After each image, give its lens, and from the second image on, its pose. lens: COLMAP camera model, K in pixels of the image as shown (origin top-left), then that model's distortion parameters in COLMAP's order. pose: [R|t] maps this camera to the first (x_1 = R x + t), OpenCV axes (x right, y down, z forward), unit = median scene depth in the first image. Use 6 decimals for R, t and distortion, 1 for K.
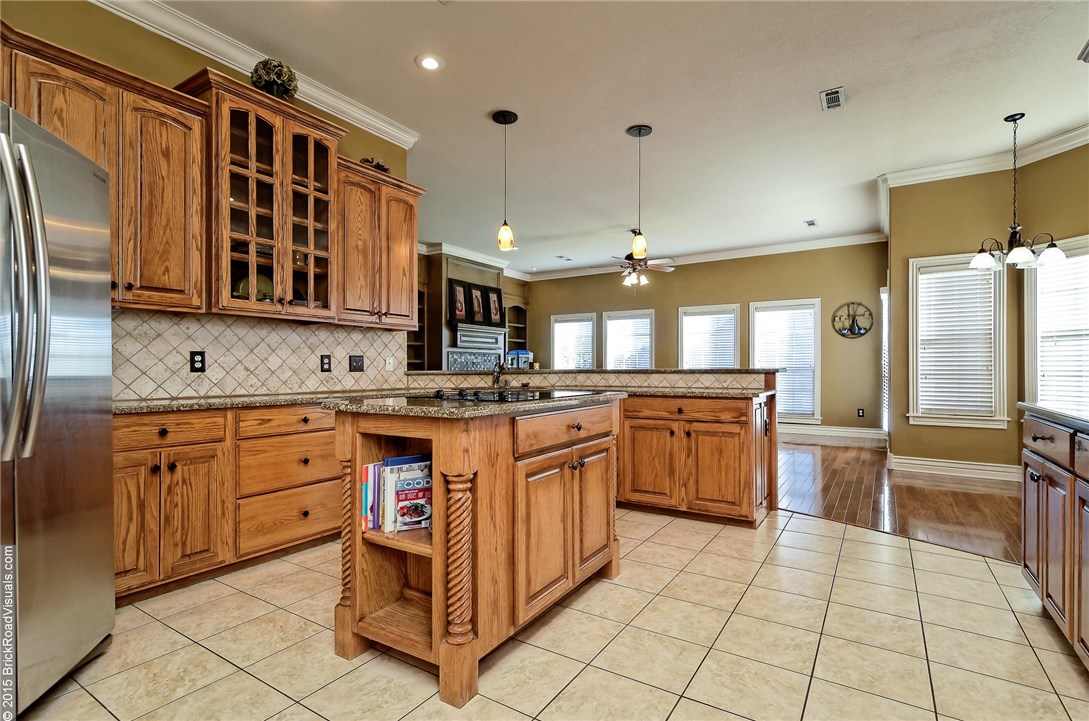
lens RADIAL K [[521.2, 0, 548.0], [0, 521.2, 363.1], [0, 0, 1]] dist [0.003059, -0.001295]
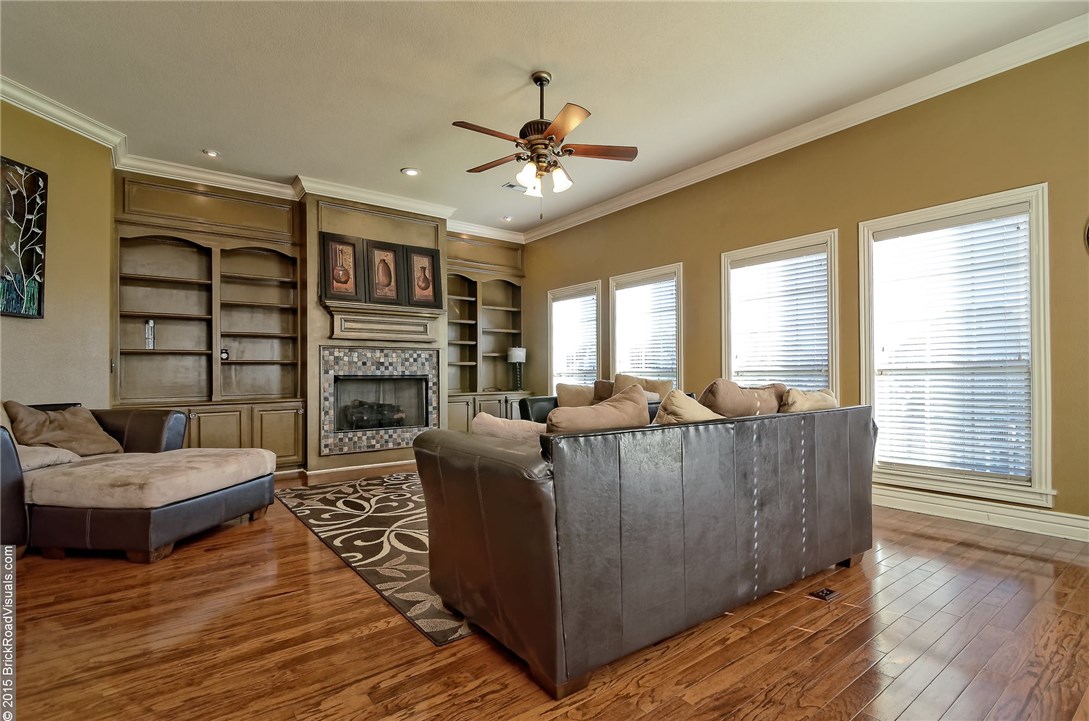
lens RADIAL K [[521.2, 0, 546.8], [0, 521.2, 368.5], [0, 0, 1]] dist [0.003059, -0.001295]
pose [[0.939370, -0.010052, -0.342759, 0.285942], [0.009541, 0.999949, -0.003177, 0.010701], [0.342774, -0.000286, 0.939418, 0.476421]]
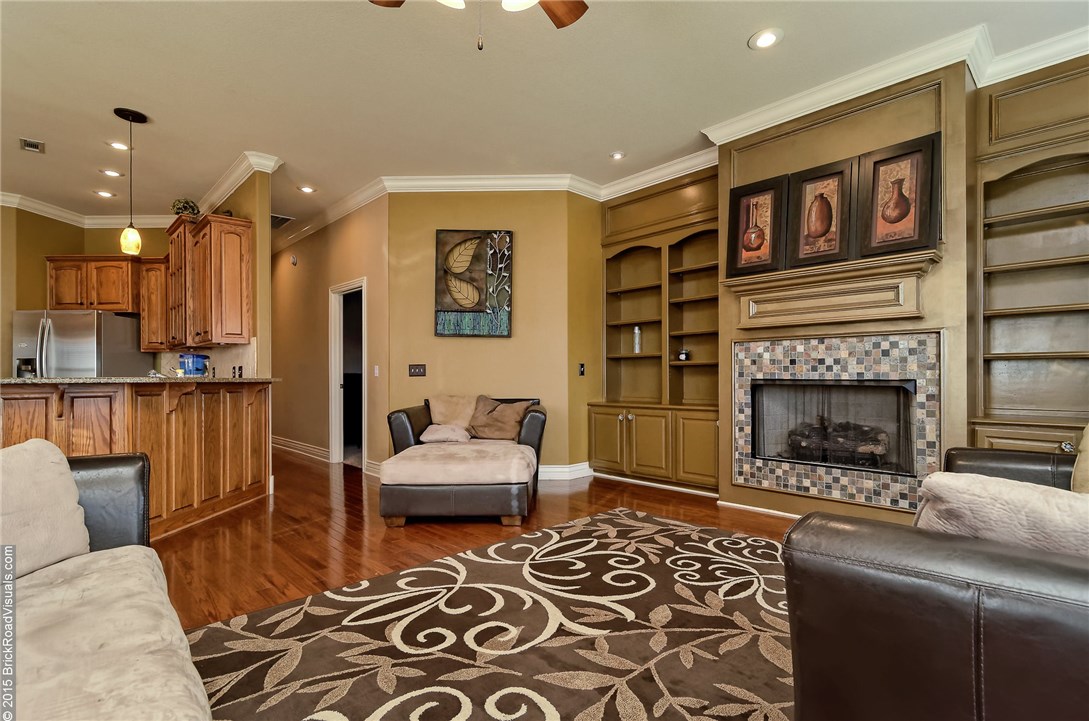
lens RADIAL K [[521.2, 0, 553.7], [0, 521.2, 375.6], [0, 0, 1]] dist [0.003059, -0.001295]
pose [[-0.228365, -0.000468, -0.973576, 0.316661], [0.010818, 0.999937, -0.003019, 0.010946], [0.973516, -0.011221, -0.228345, 0.922332]]
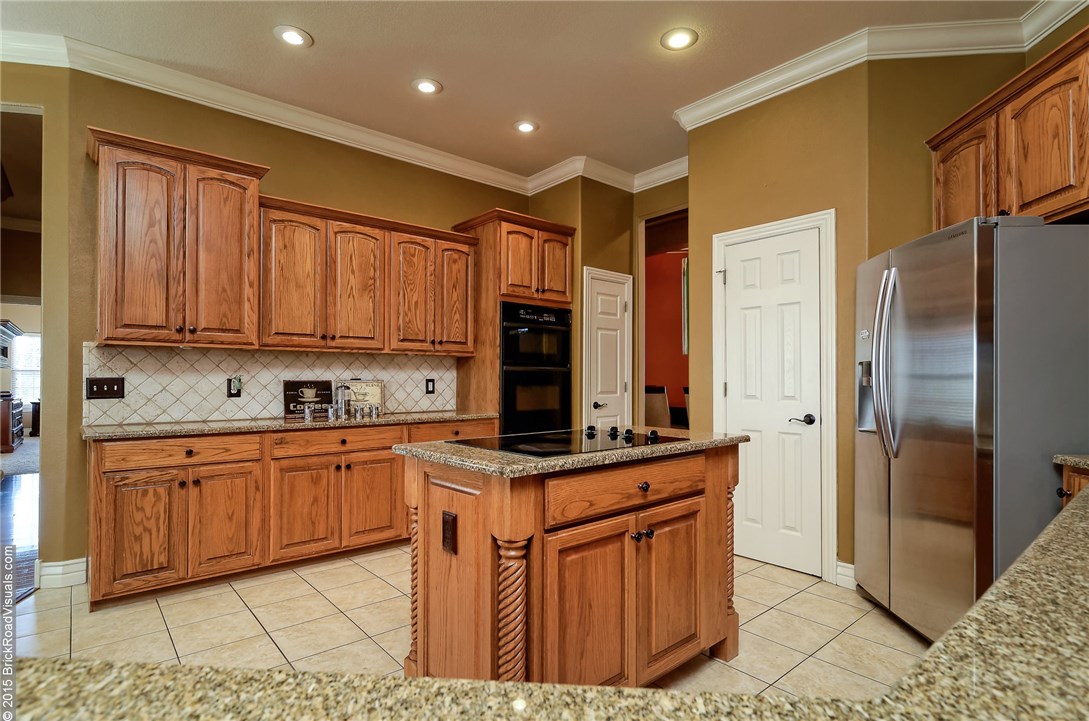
lens RADIAL K [[545.3, 0, 543.8], [0, 545.3, 374.3], [0, 0, 1]] dist [0.002776, -0.001488]
pose [[-0.957252, -0.004056, 0.289227, -0.086914], [-0.008262, 0.999877, -0.013322, -0.006832], [-0.289137, -0.015143, -0.957168, 0.486006]]
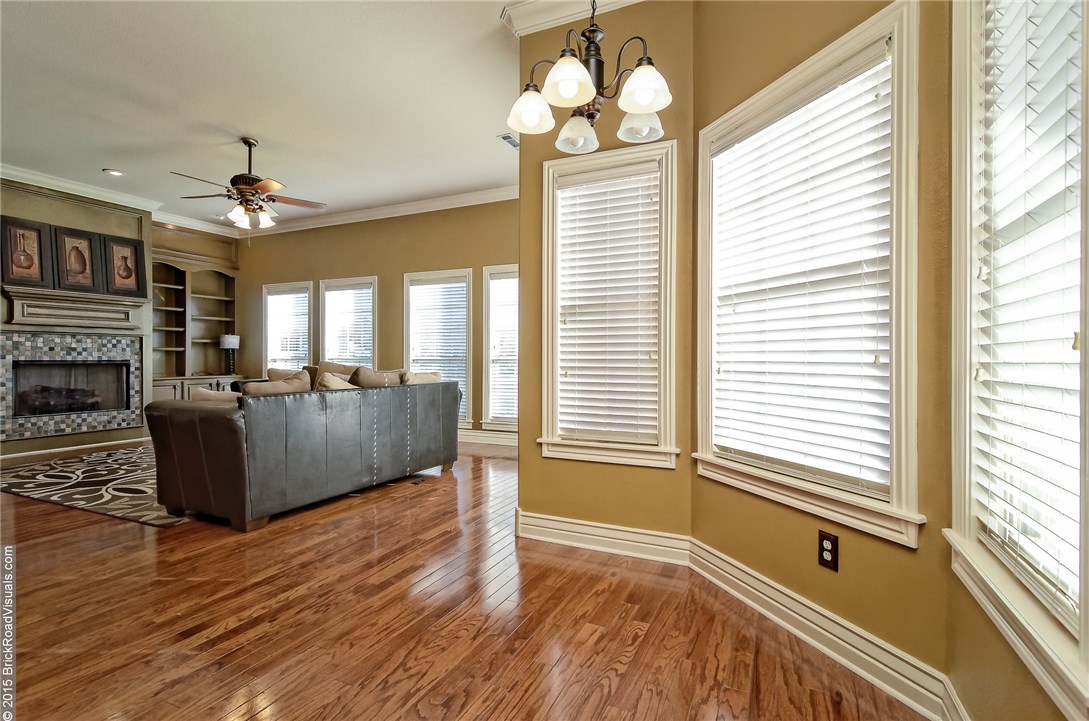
lens RADIAL K [[521.2, 0, 548.4], [0, 521.2, 358.7], [0, 0, 1]] dist [0.003059, -0.001295]
pose [[0.990798, 0.001424, 0.135340, 0.380818], [-0.003077, 0.999923, 0.012001, 0.002881], [-0.135313, -0.012307, 0.990727, 0.271030]]
